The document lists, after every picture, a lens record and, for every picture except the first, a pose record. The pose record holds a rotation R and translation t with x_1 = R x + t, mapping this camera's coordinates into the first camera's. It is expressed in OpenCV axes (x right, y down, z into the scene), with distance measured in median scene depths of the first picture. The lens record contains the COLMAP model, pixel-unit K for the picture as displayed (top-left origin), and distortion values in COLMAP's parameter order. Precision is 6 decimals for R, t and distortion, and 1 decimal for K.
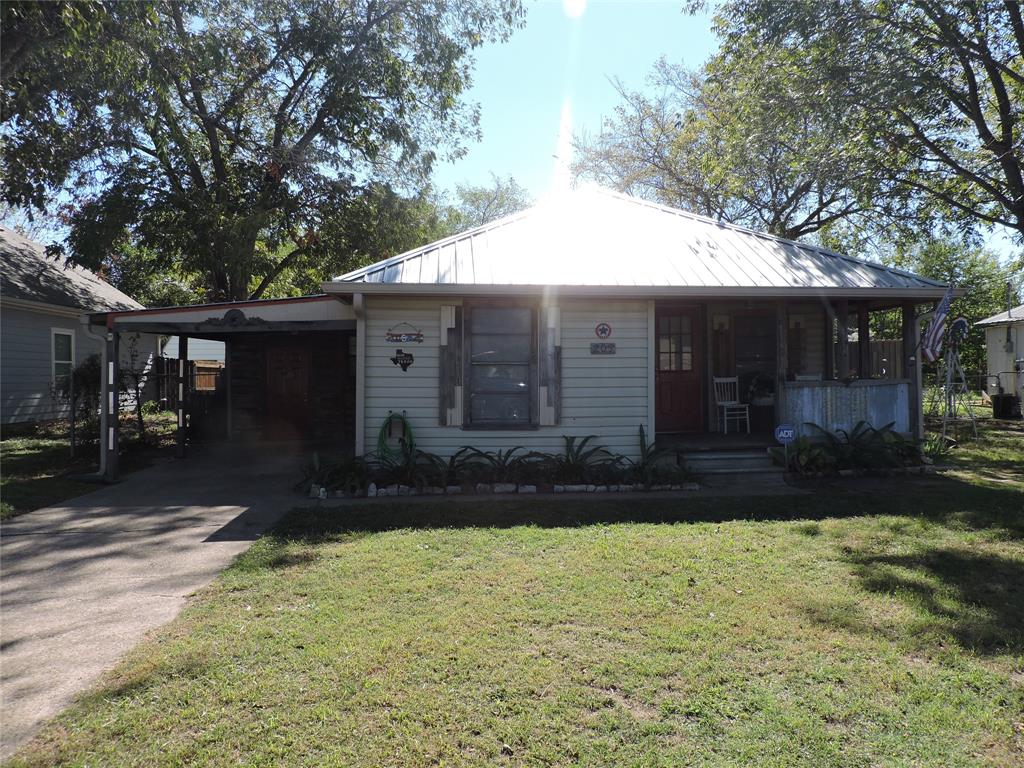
lens RADIAL K [[736.5, 0, 512.0], [0, 736.5, 384.0], [0, 0, 1]] dist [-0.057121, 0.000030]
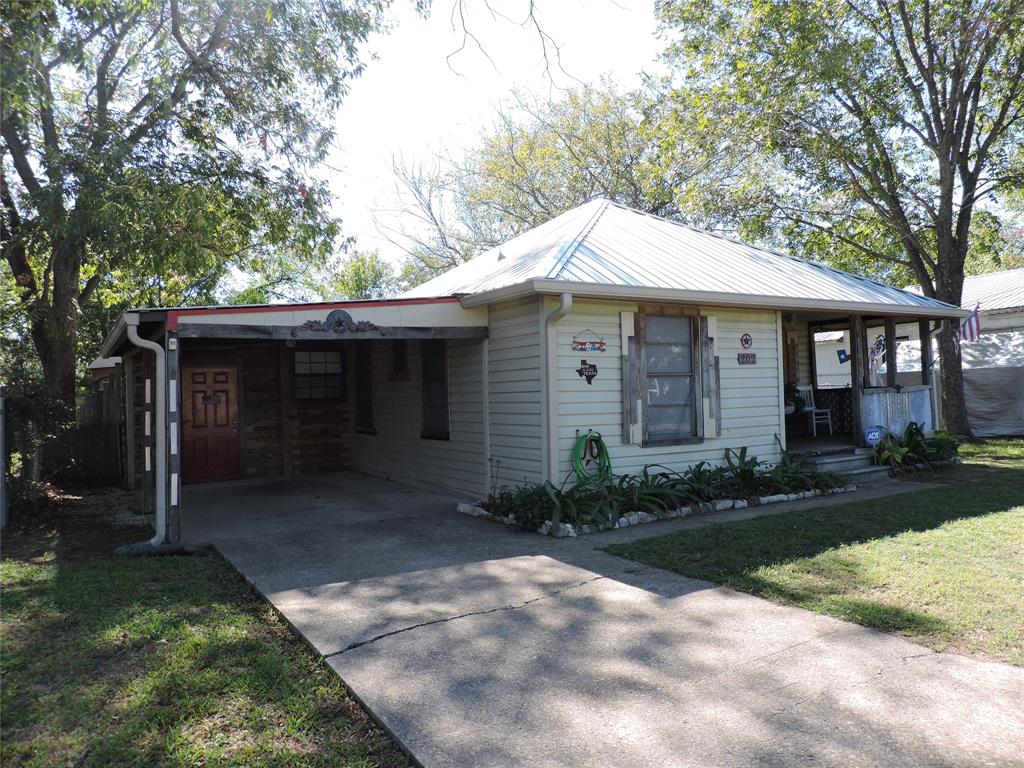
lens RADIAL K [[723.7, 0, 512.0], [0, 723.7, 384.0], [0, 0, 1]] dist [-0.074667, -0.001103]
pose [[0.903259, -0.016009, 0.428797, -0.589667], [0.031528, 0.999079, -0.029114, 0.004395], [-0.427936, 0.039817, 0.902932, 0.255238]]
